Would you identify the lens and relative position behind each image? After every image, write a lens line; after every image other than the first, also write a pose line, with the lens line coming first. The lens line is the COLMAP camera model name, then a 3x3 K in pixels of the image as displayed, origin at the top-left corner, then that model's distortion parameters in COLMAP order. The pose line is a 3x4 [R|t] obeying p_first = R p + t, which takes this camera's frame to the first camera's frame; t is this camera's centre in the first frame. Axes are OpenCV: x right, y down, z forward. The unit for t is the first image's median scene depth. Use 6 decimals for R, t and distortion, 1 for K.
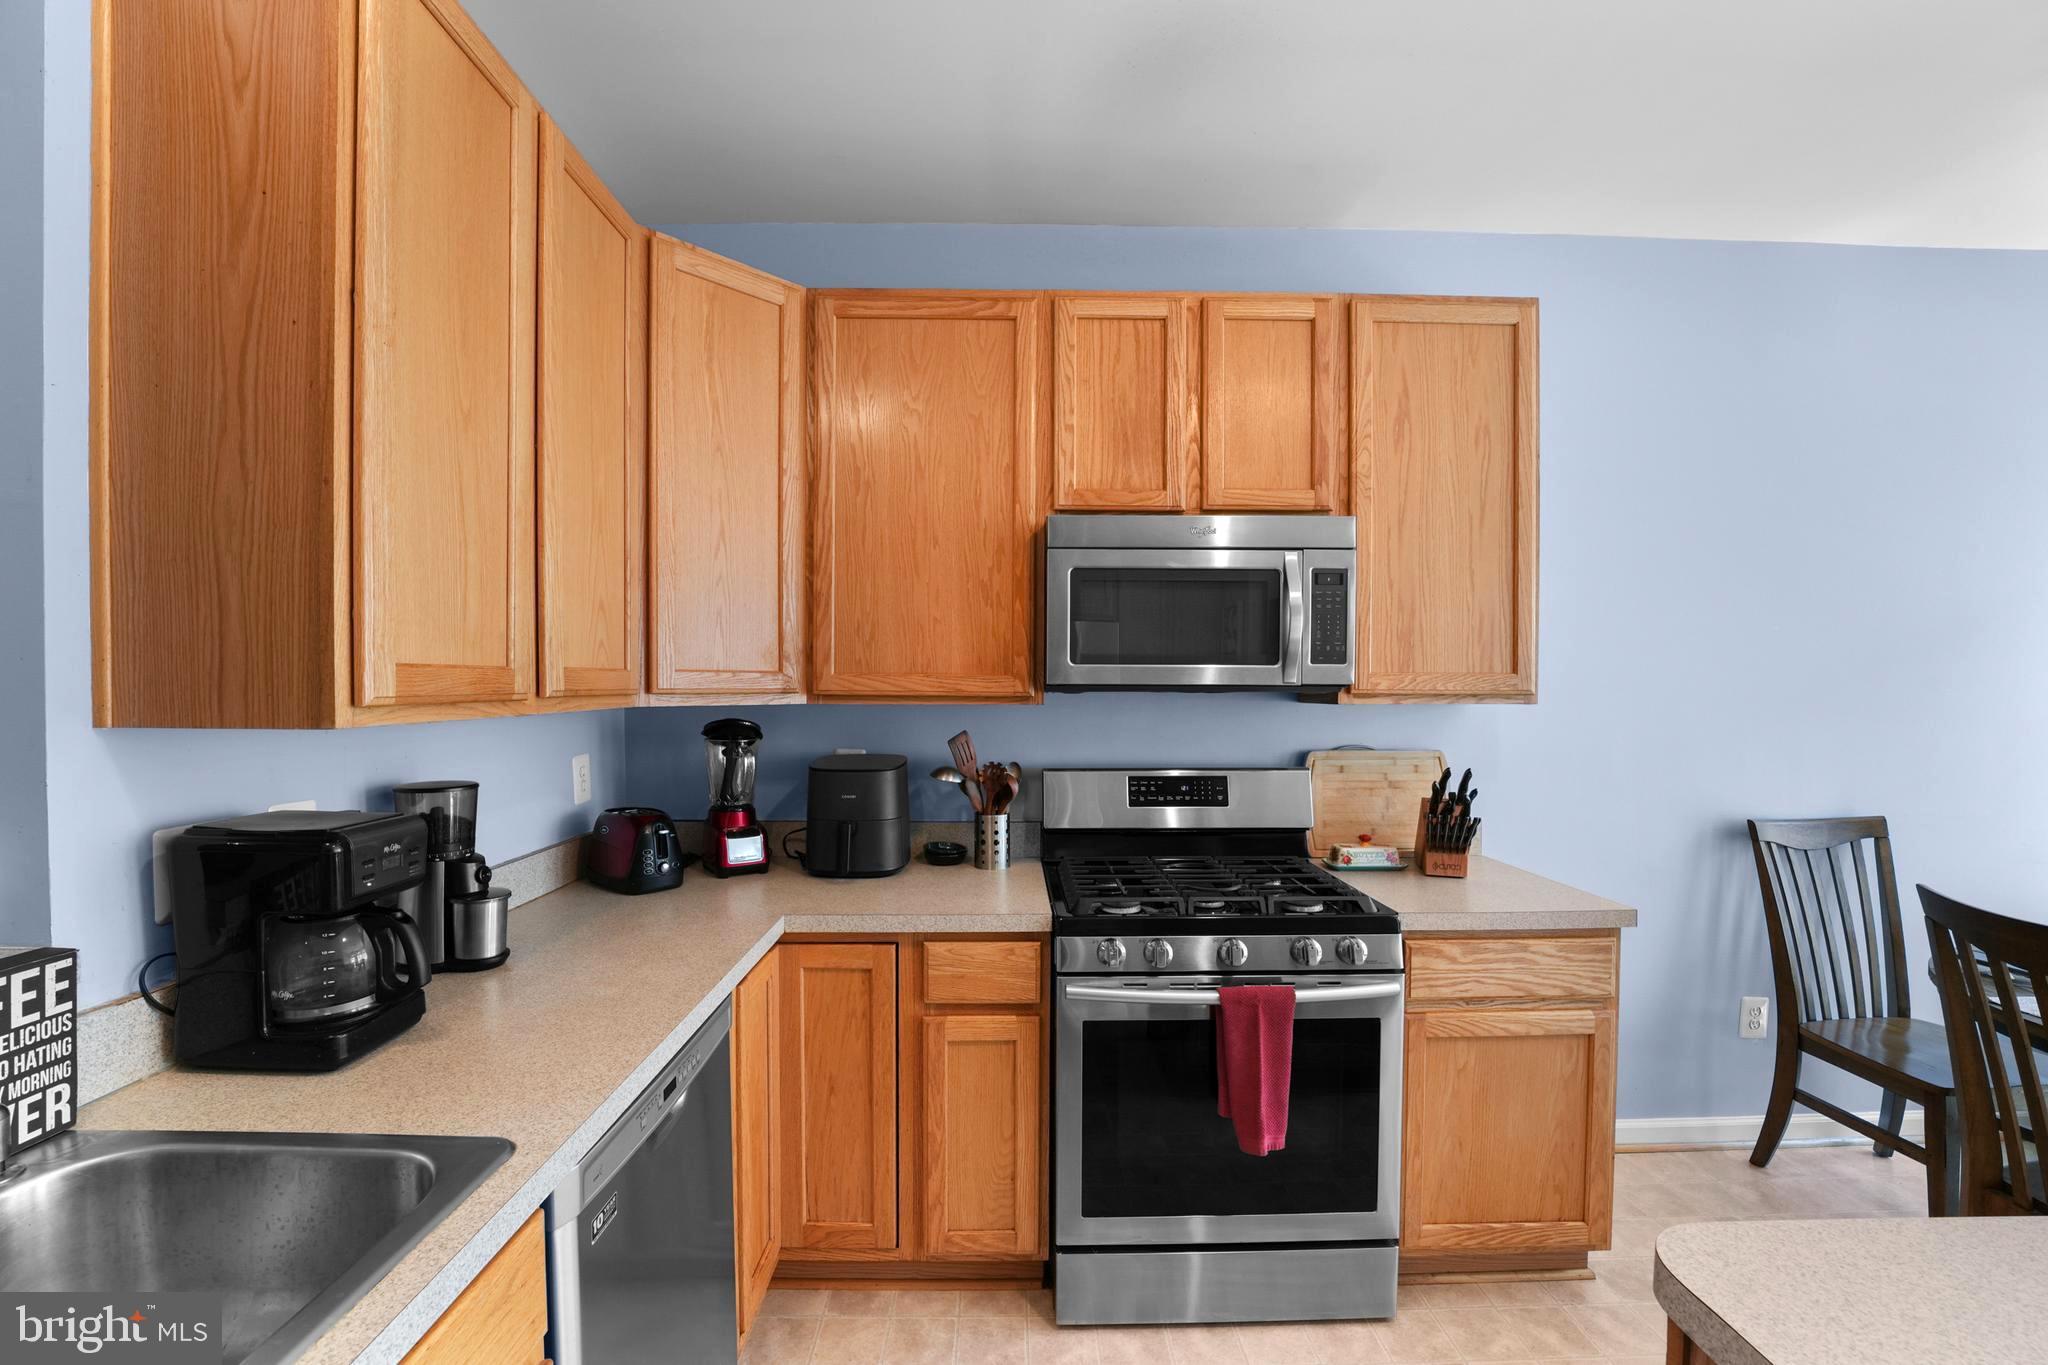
lens RADIAL K [[843.8, 0, 1016.3], [0, 843.8, 698.6], [0, 0, 1]] dist [-0.027133, 0.000479]
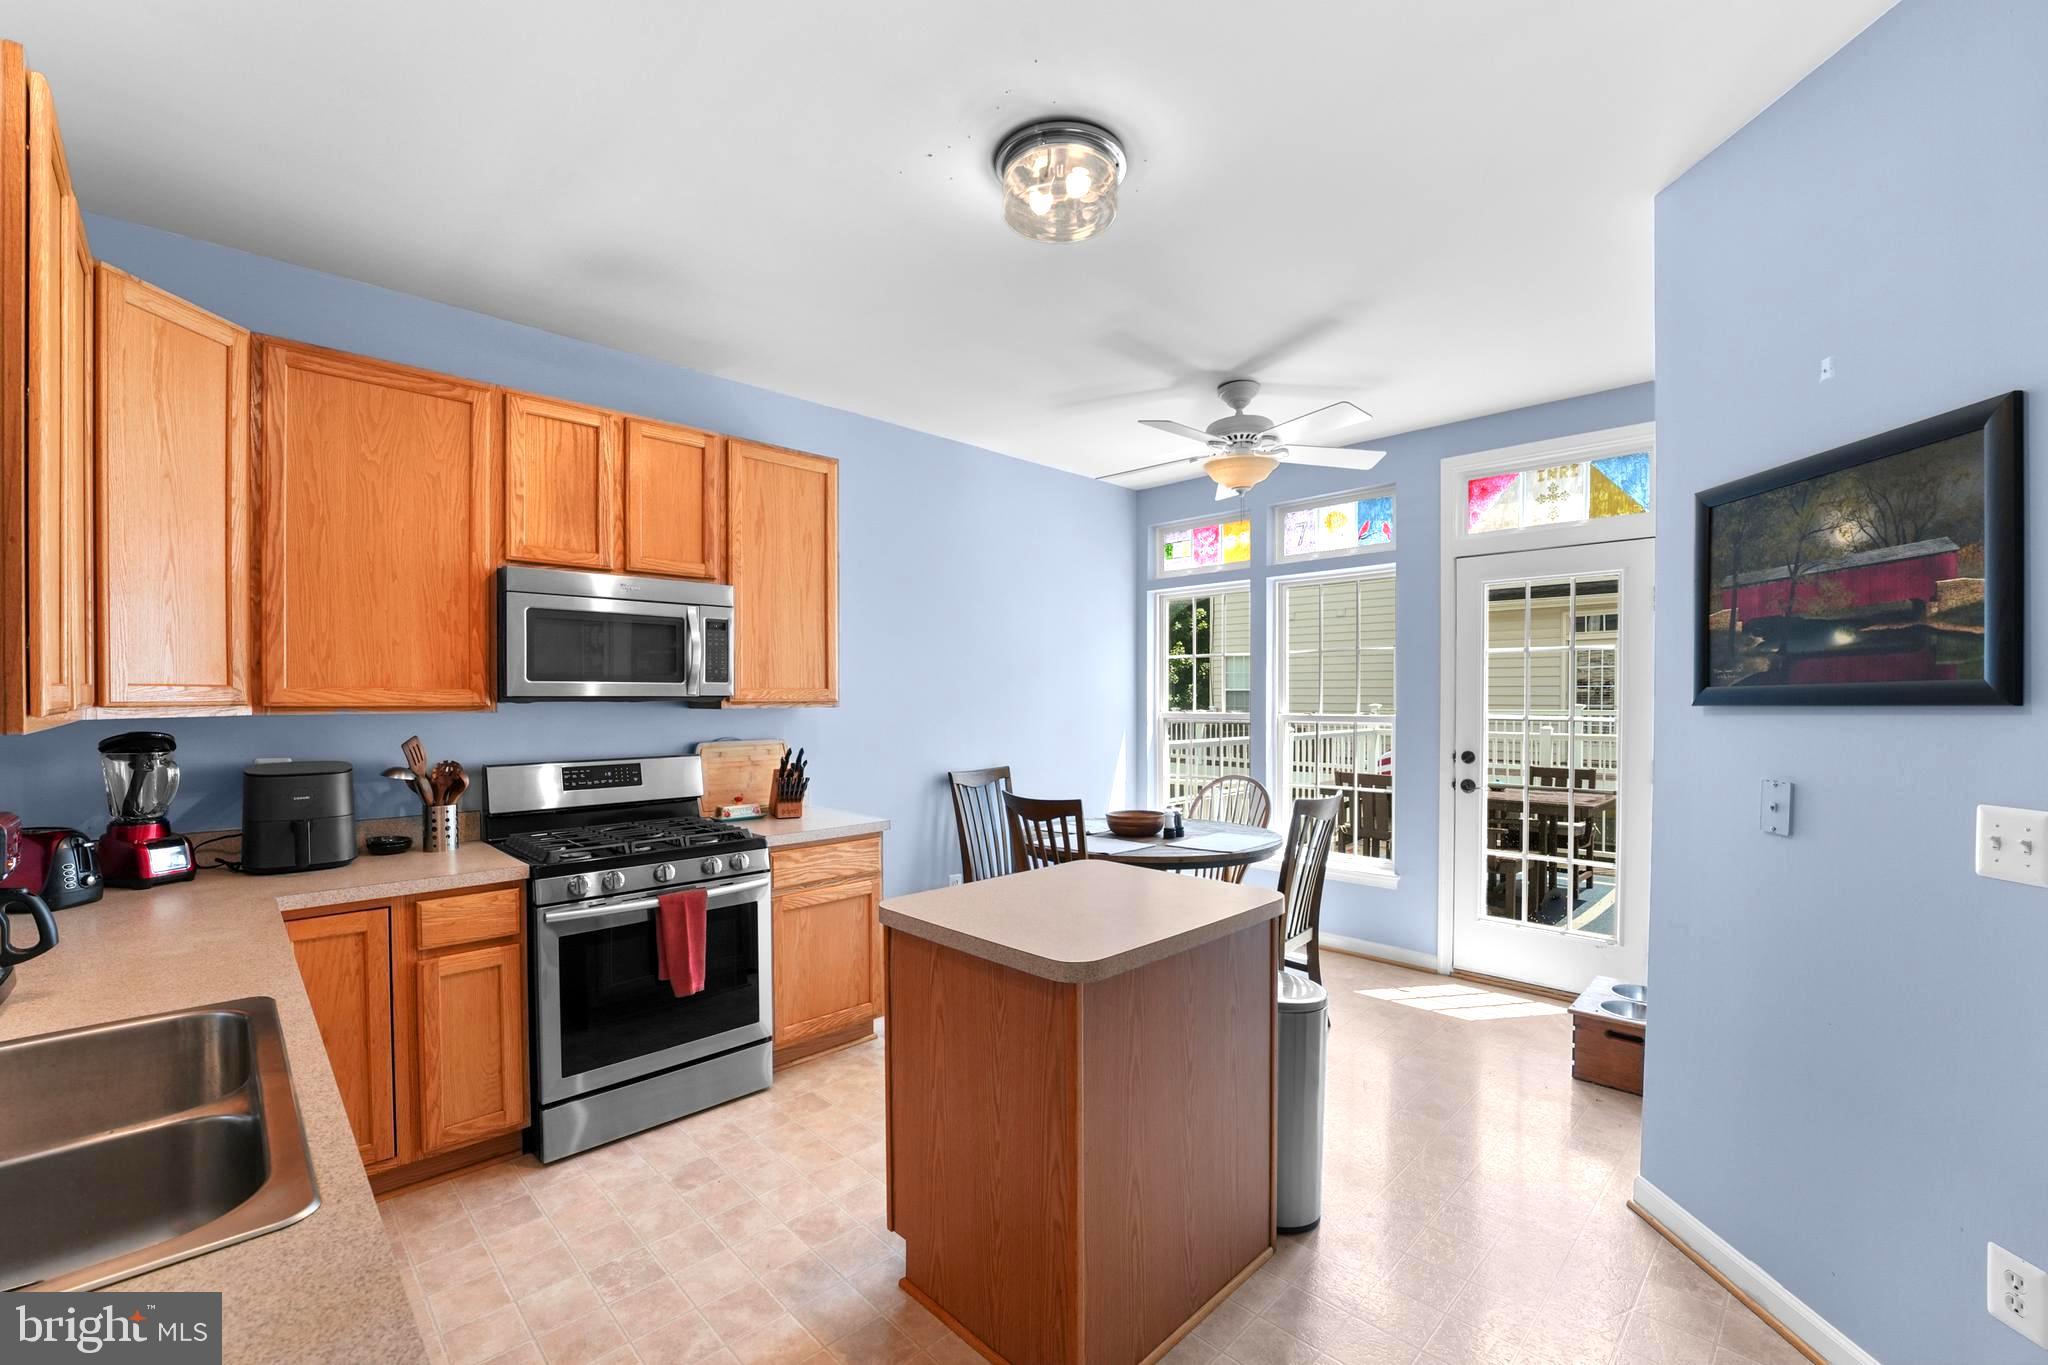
lens RADIAL K [[843.8, 0, 1013.4], [0, 843.8, 716.2], [0, 0, 1]] dist [-0.027133, 0.000479]
pose [[0.727686, -0.018699, 0.685656, -0.271928], [0.011656, 0.999821, 0.014897, 0.003299], [-0.685812, -0.002849, 0.727774, -0.455253]]
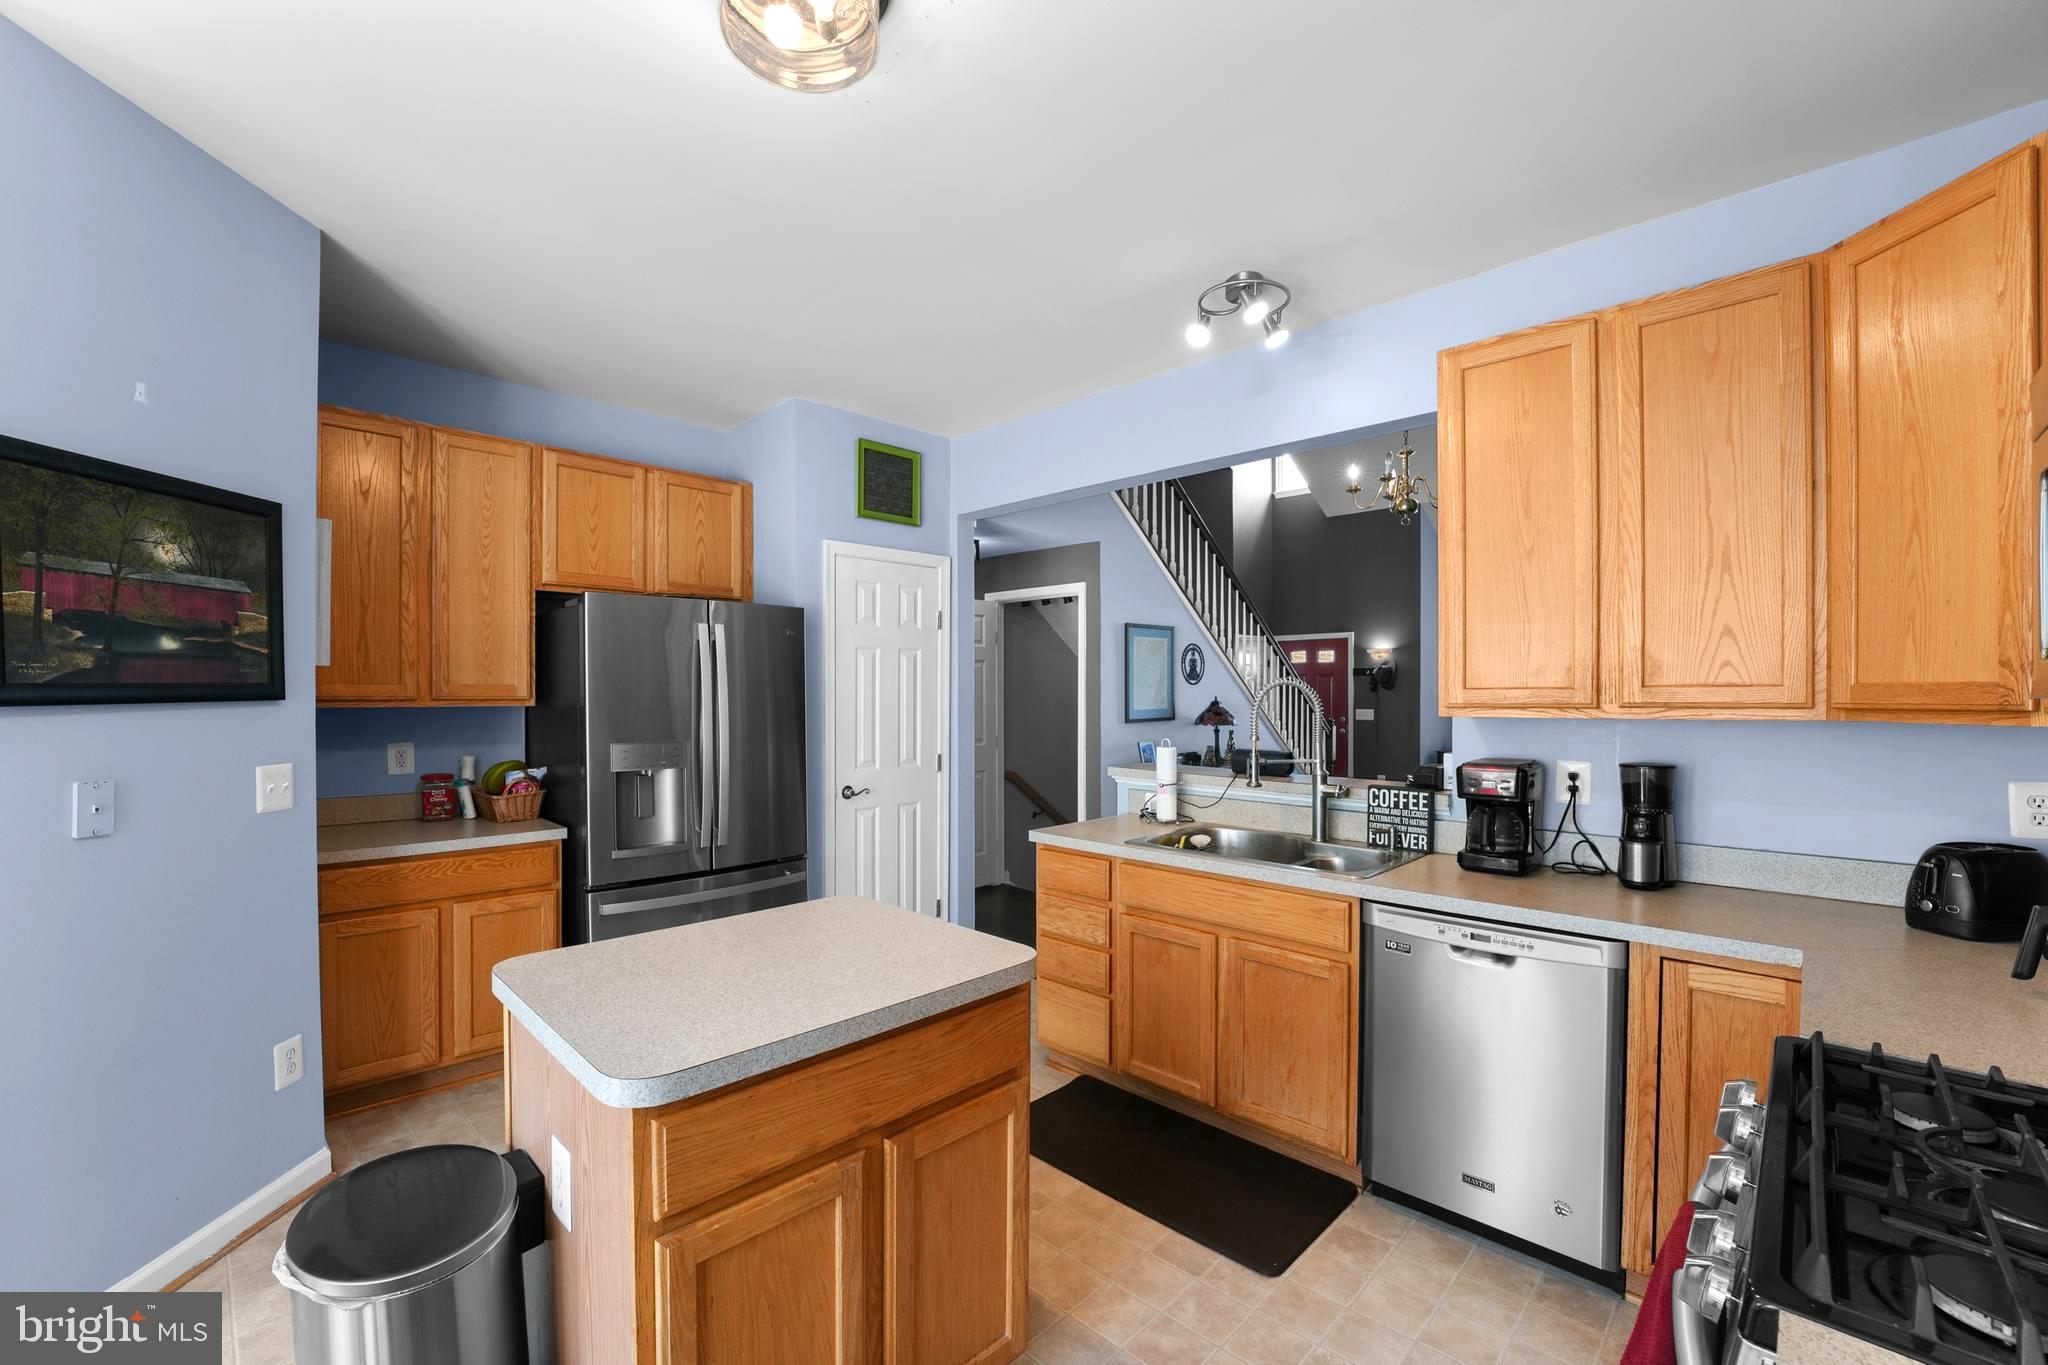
lens RADIAL K [[843.8, 0, 1022.9], [0, 843.8, 692.8], [0, 0, 1]] dist [-0.027133, 0.000479]
pose [[-0.708407, -0.005055, -0.705786, 0.831780], [-0.013149, 0.999895, 0.006036, -0.014193], [0.705682, 0.013556, -0.708399, 0.892390]]
